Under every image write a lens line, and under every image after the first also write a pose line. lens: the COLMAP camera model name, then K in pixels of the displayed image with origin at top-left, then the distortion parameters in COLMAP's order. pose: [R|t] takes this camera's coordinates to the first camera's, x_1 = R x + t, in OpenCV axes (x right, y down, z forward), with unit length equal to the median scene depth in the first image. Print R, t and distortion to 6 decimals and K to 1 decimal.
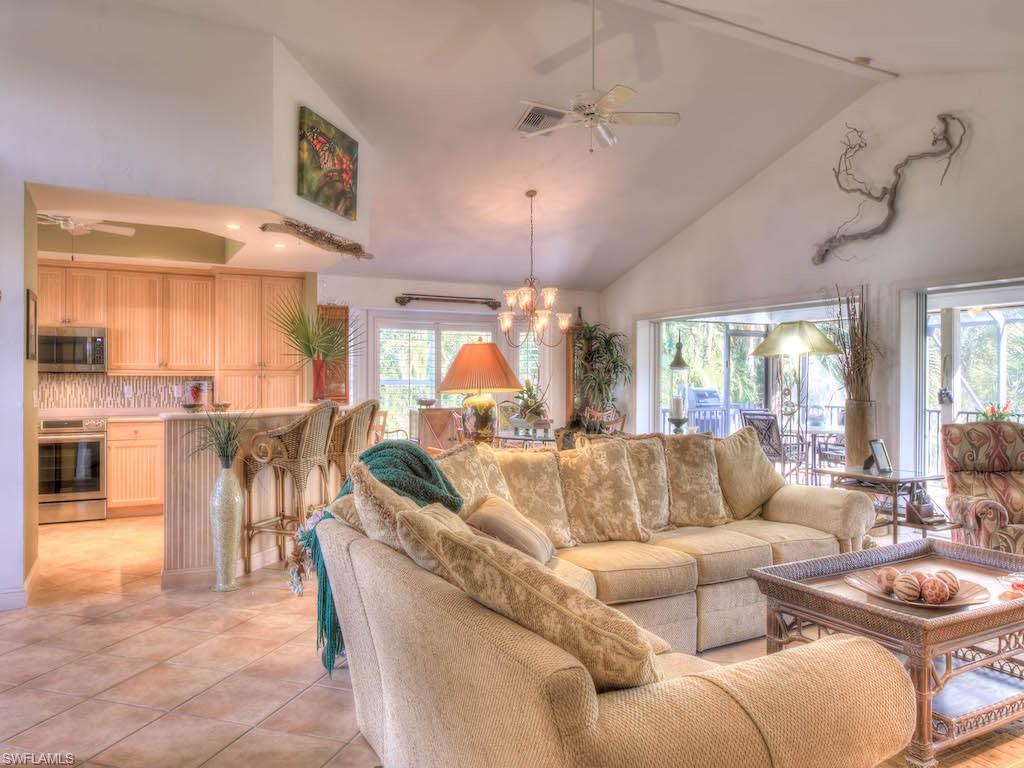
lens RADIAL K [[749.6, 0, 512.0], [0, 749.6, 384.0], [0, 0, 1]] dist [-0.004848, 0.001383]
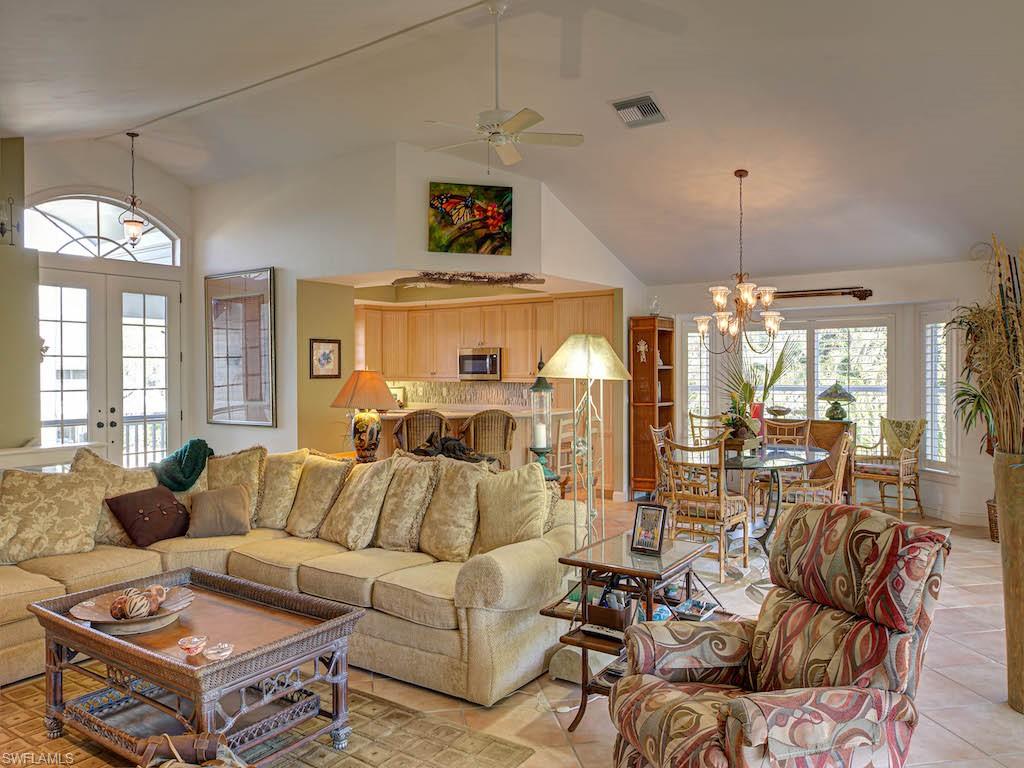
lens RADIAL K [[749.6, 0, 512.0], [0, 749.6, 384.0], [0, 0, 1]] dist [-0.004848, 0.001383]
pose [[0.439028, 0.014108, -0.898363, 0.875991], [0.001692, 0.999862, 0.016529, -0.037480], [0.898472, -0.008777, 0.438944, 0.503412]]
